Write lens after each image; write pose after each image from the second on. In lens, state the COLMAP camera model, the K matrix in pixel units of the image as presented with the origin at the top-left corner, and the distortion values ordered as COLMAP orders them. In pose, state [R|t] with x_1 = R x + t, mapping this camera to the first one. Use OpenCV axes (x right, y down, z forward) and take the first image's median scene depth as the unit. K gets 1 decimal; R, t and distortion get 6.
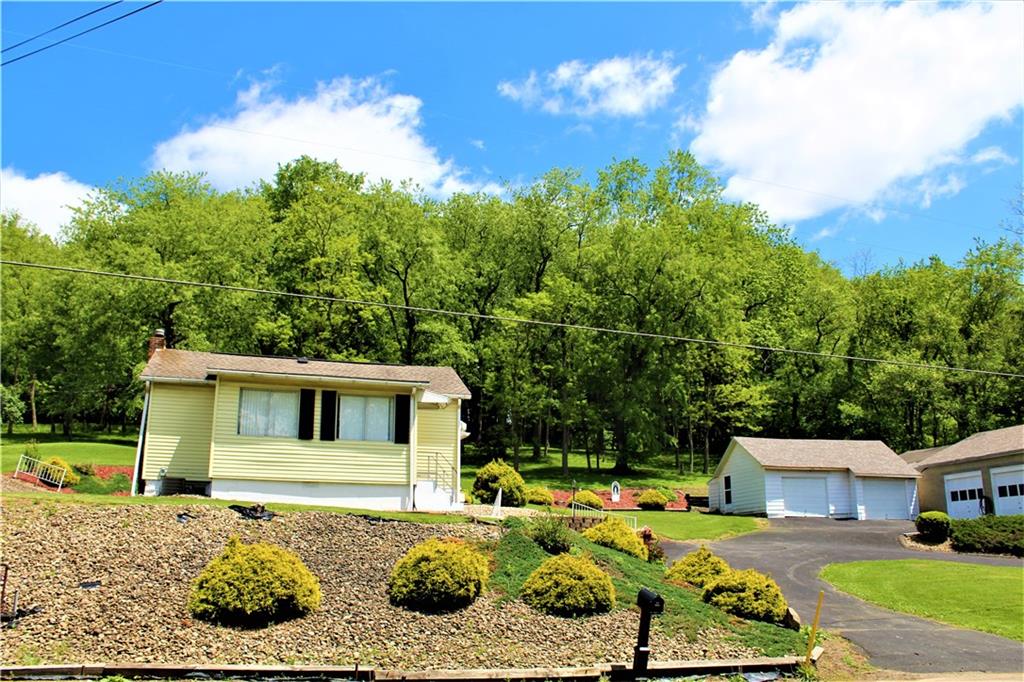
lens RADIAL K [[849.4, 0, 510.6], [0, 849.4, 342.3], [0, 0, 1]] dist [-0.007709, -0.004733]
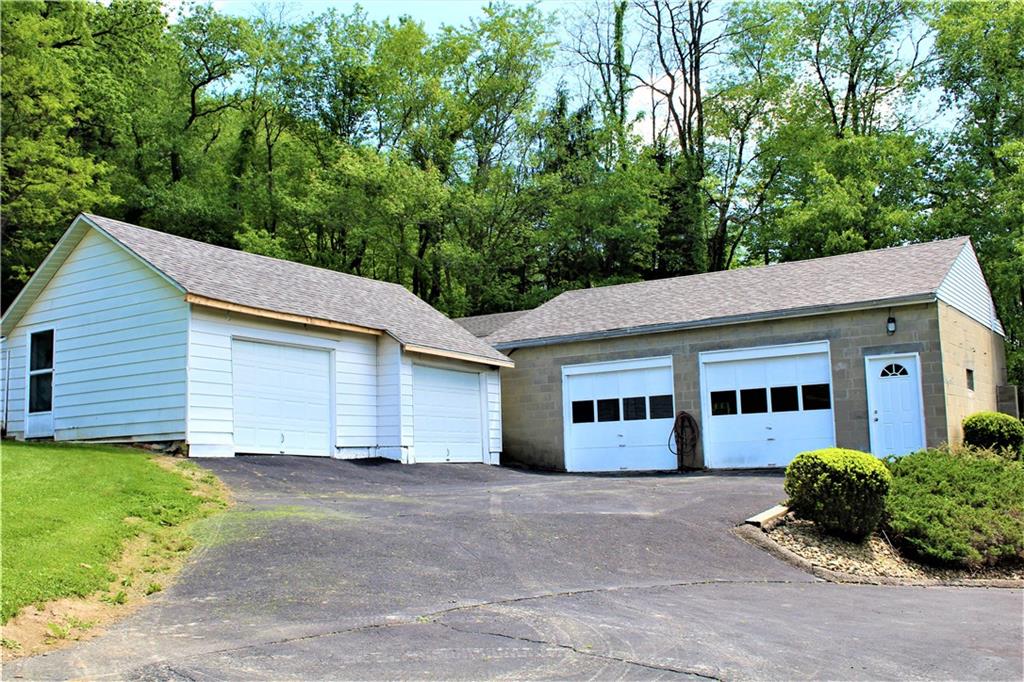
lens RADIAL K [[1024.0, 0, 509.1], [0, 1024.0, 340.2], [0, 0, 1]] dist [0.017369, 0.000000]
pose [[0.713429, 0.084229, 0.695647, 0.114951], [-0.153461, 0.987431, 0.037825, 0.128641], [-0.683717, -0.133740, 0.717388, 0.636753]]
